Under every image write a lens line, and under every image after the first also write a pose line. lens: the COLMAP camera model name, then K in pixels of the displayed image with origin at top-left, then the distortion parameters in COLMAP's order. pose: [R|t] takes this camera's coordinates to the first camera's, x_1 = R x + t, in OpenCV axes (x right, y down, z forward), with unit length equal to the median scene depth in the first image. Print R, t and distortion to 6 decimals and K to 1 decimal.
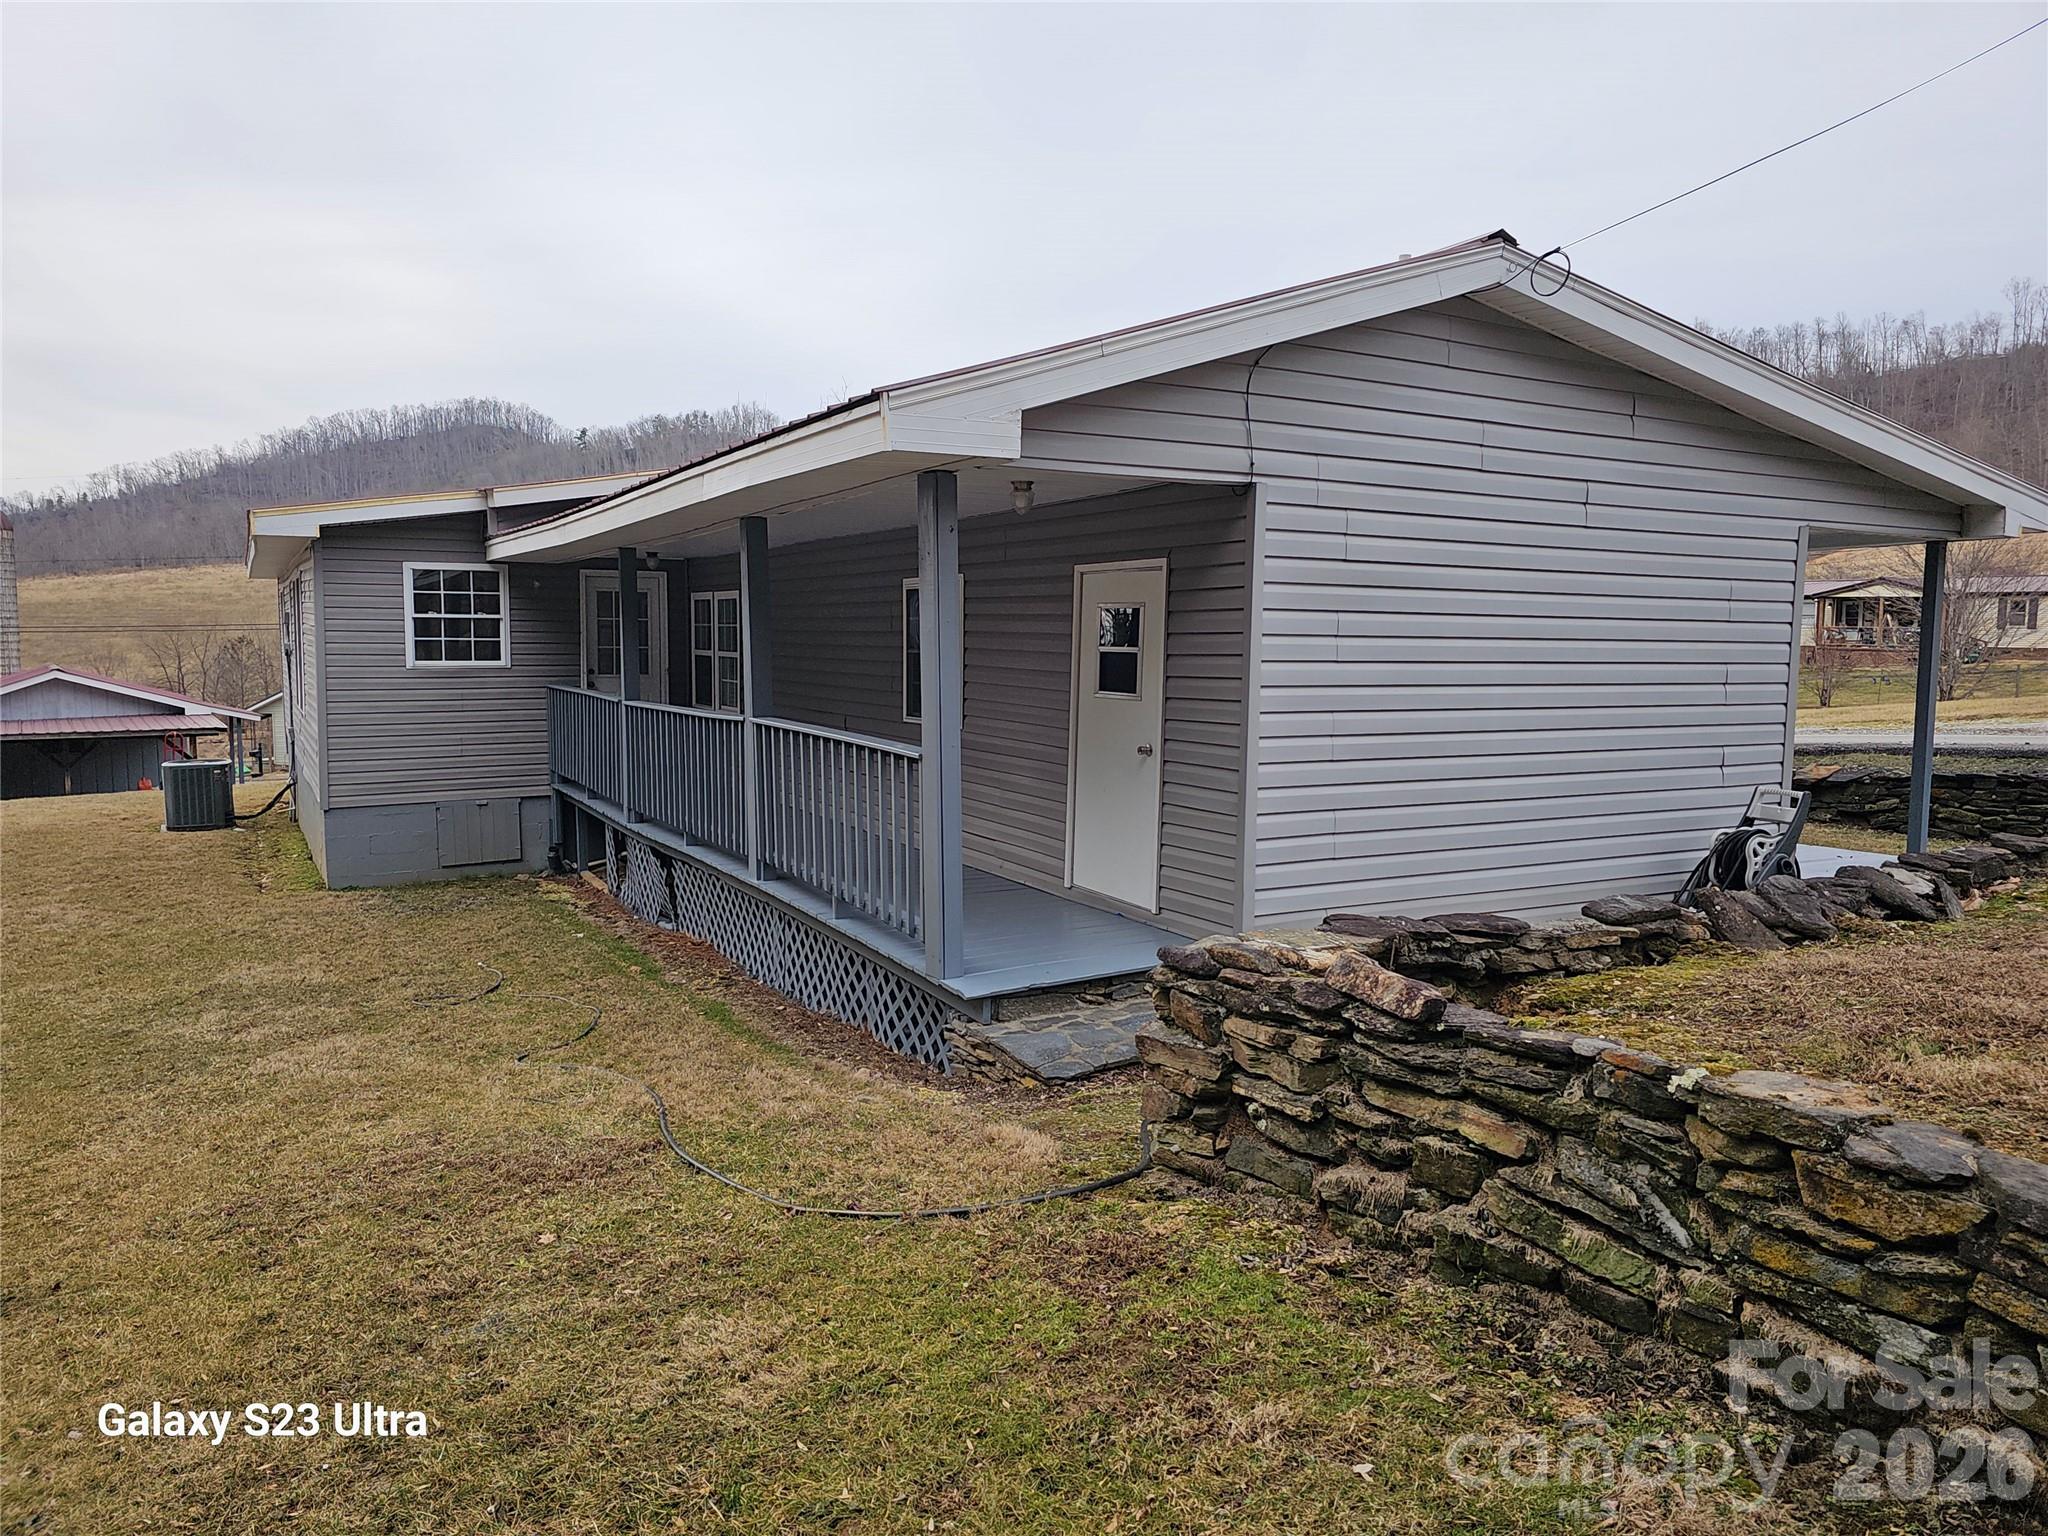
lens RADIAL K [[1379.9, 0, 991.9], [0, 1379.9, 769.8], [0, 0, 1]] dist [0.069284, -0.064863]
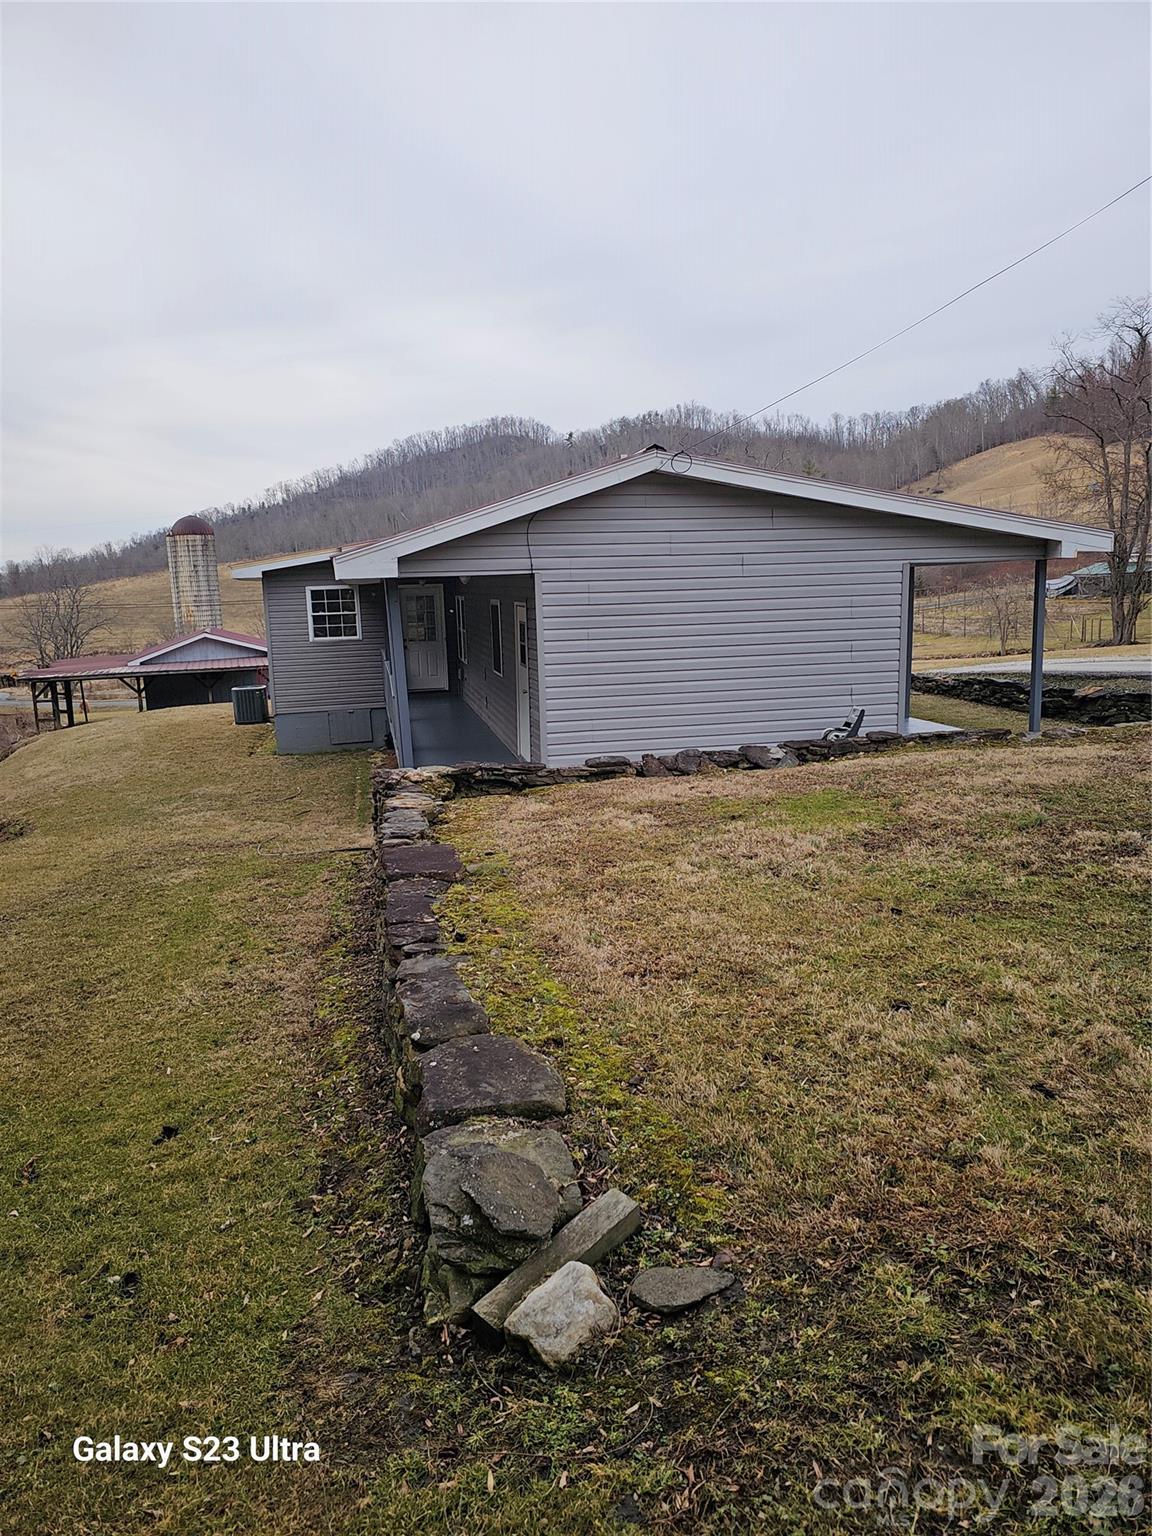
lens RADIAL K [[1034.9, 0, 576.0], [0, 1034.9, 768.0], [0, 0, 1]] dist [0.069284, -0.064863]
pose [[0.956901, 0.014631, -0.290047, 0.343681], [0.010573, 0.996313, 0.085140, -0.016414], [0.290223, -0.084537, 0.953218, -0.276107]]
